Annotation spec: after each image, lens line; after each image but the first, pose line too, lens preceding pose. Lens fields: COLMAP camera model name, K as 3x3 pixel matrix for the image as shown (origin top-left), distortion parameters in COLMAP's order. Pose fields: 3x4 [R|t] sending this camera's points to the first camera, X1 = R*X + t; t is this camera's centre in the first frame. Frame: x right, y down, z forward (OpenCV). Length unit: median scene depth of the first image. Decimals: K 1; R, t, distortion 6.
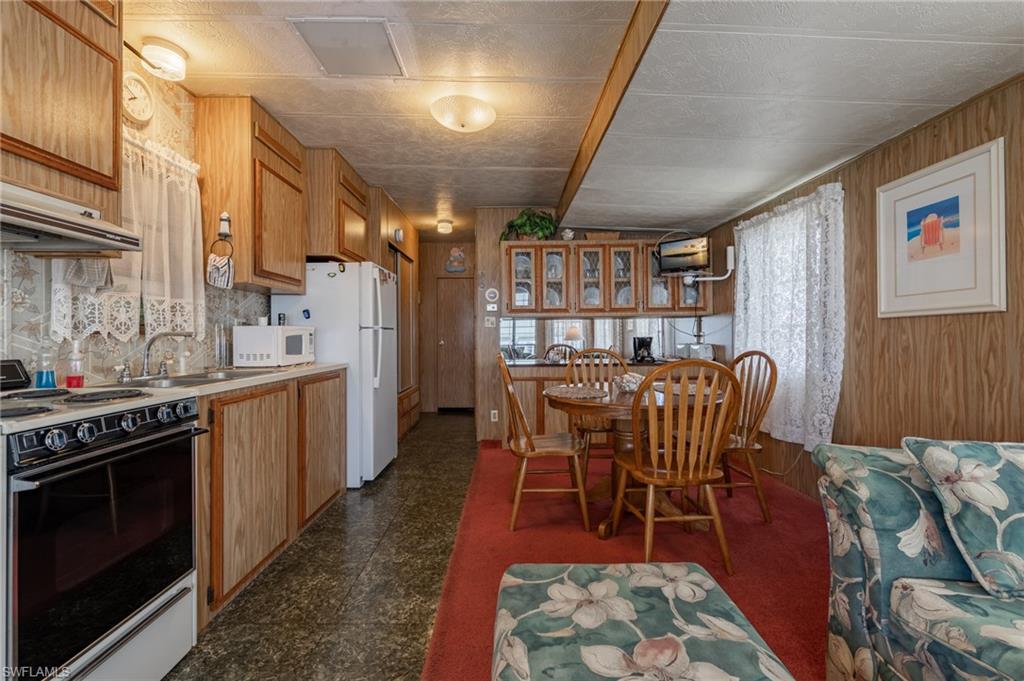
lens RADIAL K [[429.1, 0, 514.7], [0, 429.1, 333.8], [0, 0, 1]] dist [0.001597, -0.001063]
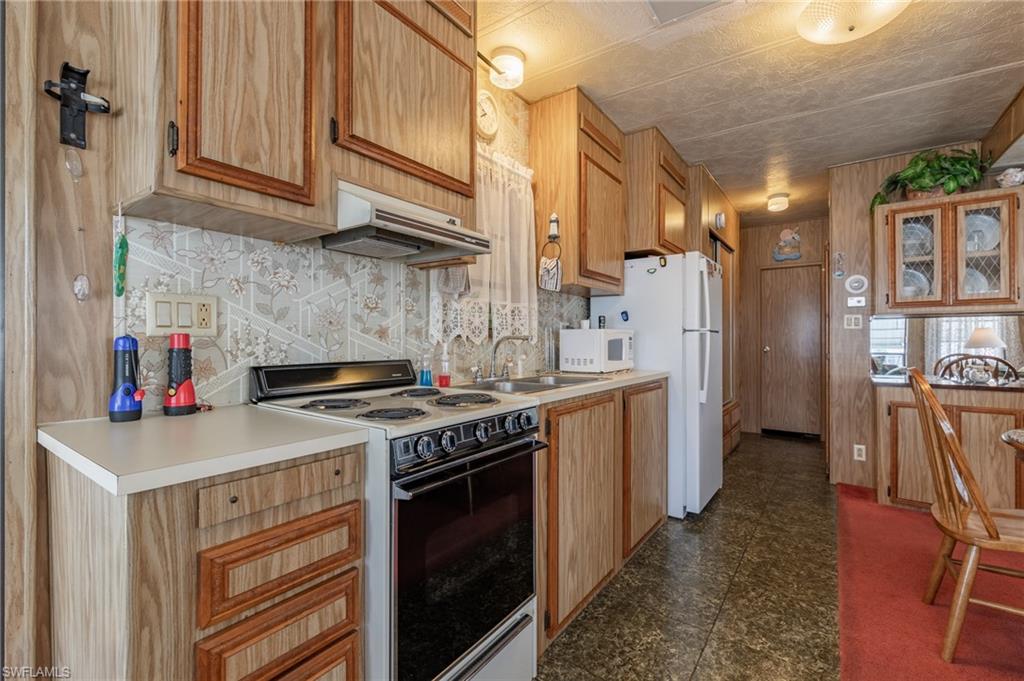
lens RADIAL K [[438.1, 0, 518.1], [0, 438.1, 343.2], [0, 0, 1]] dist [0.002194, -0.000811]
pose [[0.800563, 0.010983, -0.599148, -0.138214], [-0.003032, 0.999893, 0.014278, -0.000553], [0.599241, -0.009614, 0.800511, 0.147876]]
